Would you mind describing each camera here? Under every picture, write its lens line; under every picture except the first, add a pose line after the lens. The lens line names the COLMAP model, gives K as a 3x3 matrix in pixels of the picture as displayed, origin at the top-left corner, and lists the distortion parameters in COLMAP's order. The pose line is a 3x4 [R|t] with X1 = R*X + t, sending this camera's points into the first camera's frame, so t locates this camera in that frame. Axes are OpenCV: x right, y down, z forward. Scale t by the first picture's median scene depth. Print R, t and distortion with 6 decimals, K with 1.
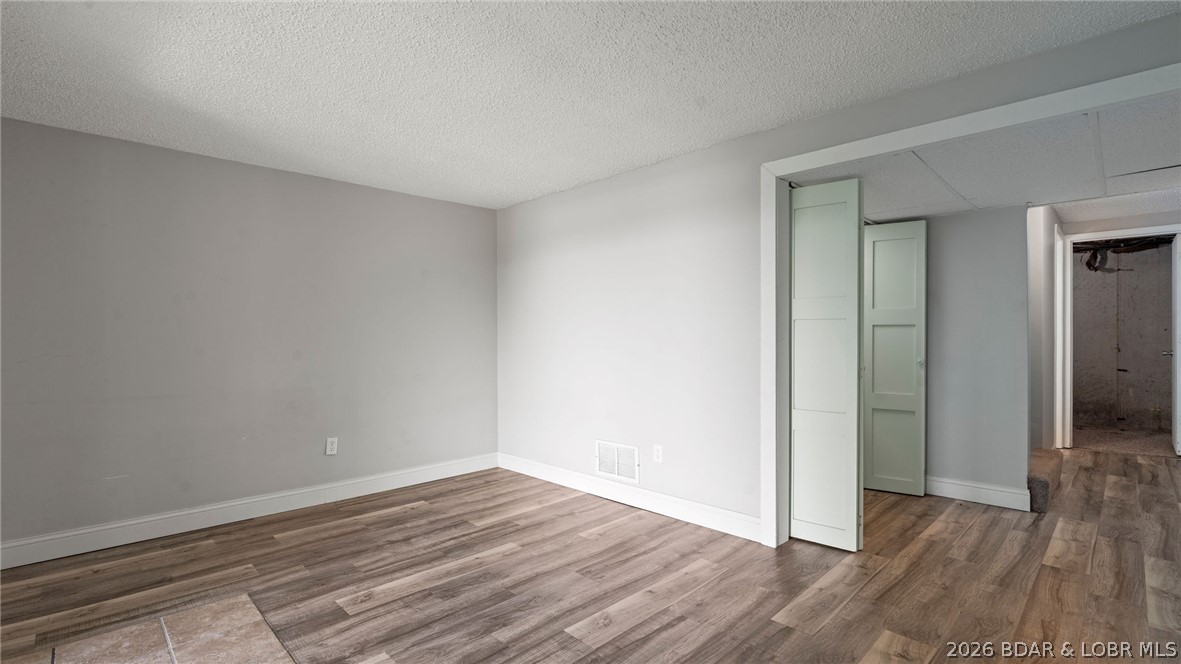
lens RADIAL K [[532.4, 0, 590.7], [0, 532.4, 334.7], [0, 0, 1]] dist [-0.002583, 0.002060]
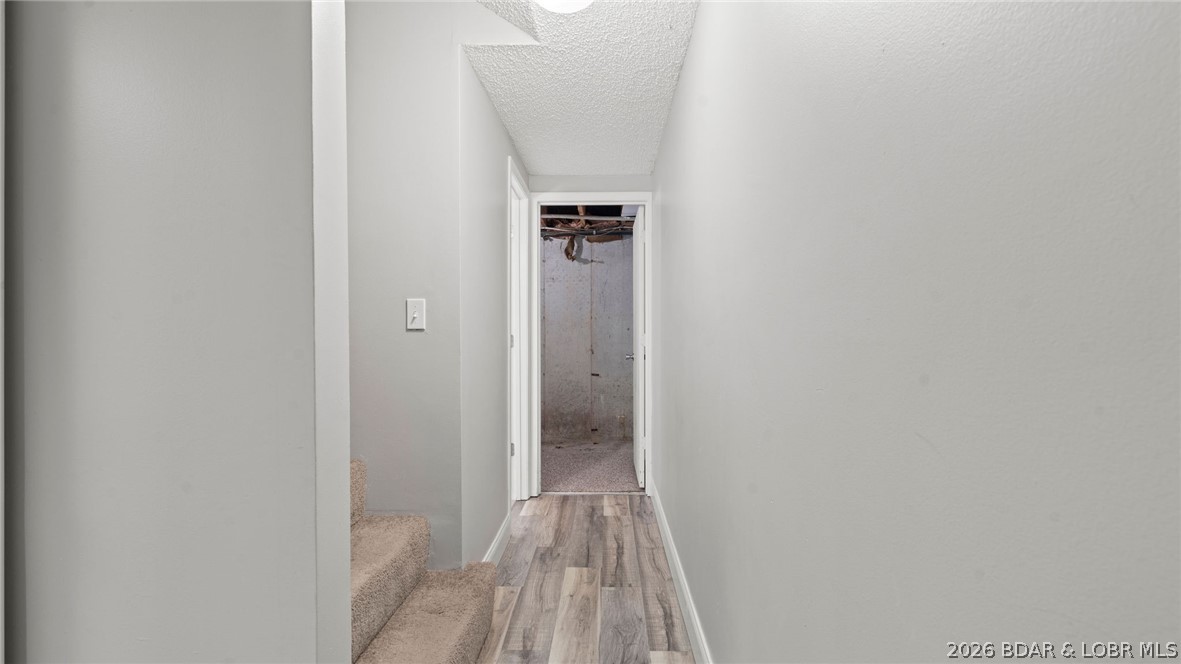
lens RADIAL K [[532.4, 0, 590.7], [0, 532.4, 334.7], [0, 0, 1]] dist [-0.002583, 0.002060]
pose [[0.726461, -0.002609, 0.687203, 0.387961], [0.002869, 0.999996, 0.000763, -0.000406], [-0.687202, 0.001417, 0.726465, 0.364188]]
